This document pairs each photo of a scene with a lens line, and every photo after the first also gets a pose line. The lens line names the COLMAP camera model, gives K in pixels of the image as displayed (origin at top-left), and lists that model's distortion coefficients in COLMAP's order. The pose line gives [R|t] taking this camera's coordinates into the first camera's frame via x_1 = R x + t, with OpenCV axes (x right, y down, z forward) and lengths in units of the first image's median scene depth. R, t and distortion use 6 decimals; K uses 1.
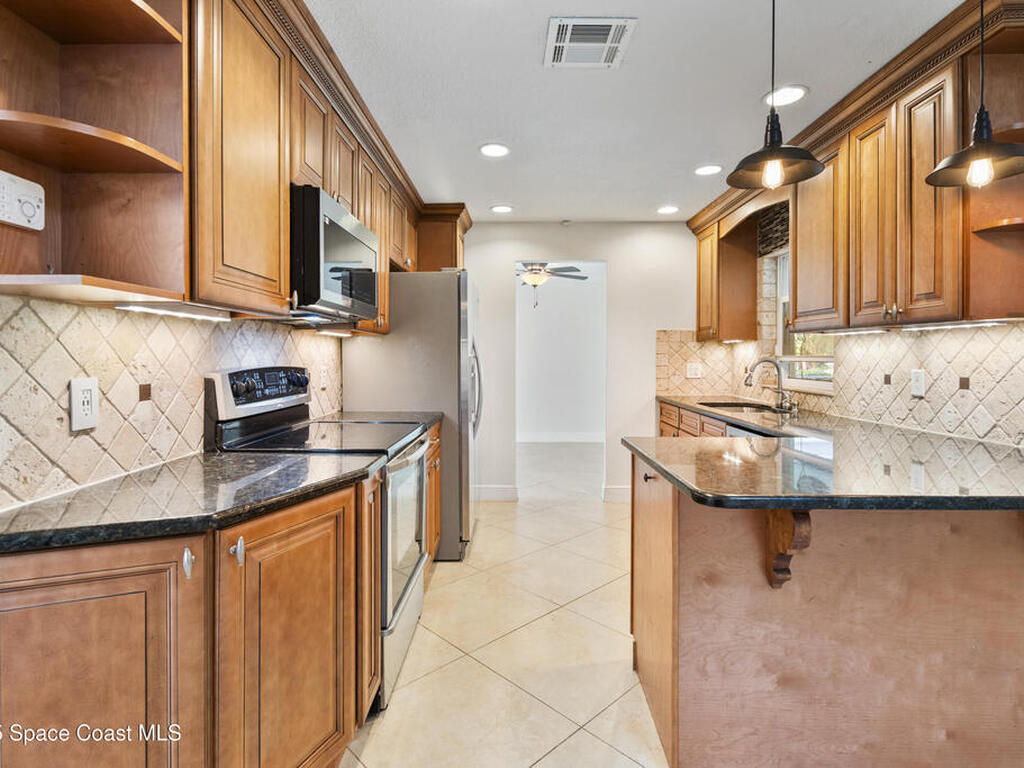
lens RADIAL K [[518.7, 0, 515.8], [0, 518.7, 378.1], [0, 0, 1]] dist [-0.003440, -0.000531]
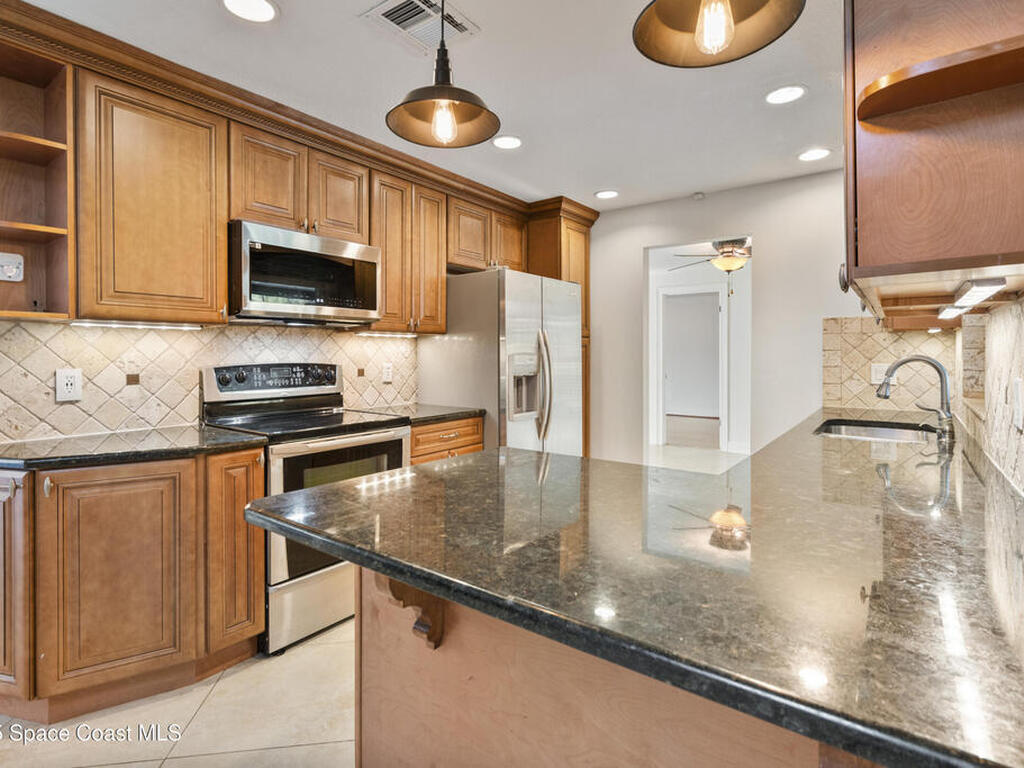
lens RADIAL K [[522.2, 0, 508.4], [0, 522.2, 371.3], [0, 0, 1]] dist [-0.004323, 0.000678]
pose [[0.811008, 0.015962, -0.584817, 0.999367], [-0.021798, 0.999758, -0.002941, -0.014332], [0.584629, 0.015133, 0.811160, 0.398412]]
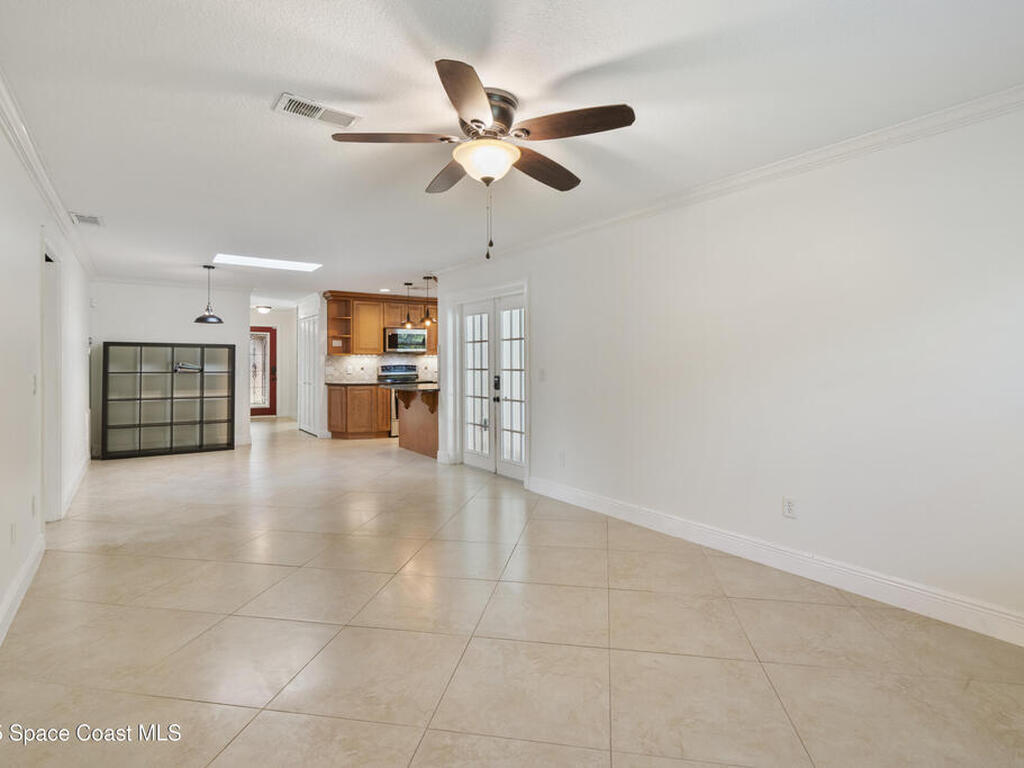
lens RADIAL K [[518.7, 0, 515.8], [0, 518.7, 378.1], [0, 0, 1]] dist [-0.003440, -0.000531]
pose [[0.601401, 0.019915, -0.798699, 4.911160], [-0.025400, 0.999661, 0.005801, 0.052480], [0.798544, 0.016798, 0.601702, -1.129600]]
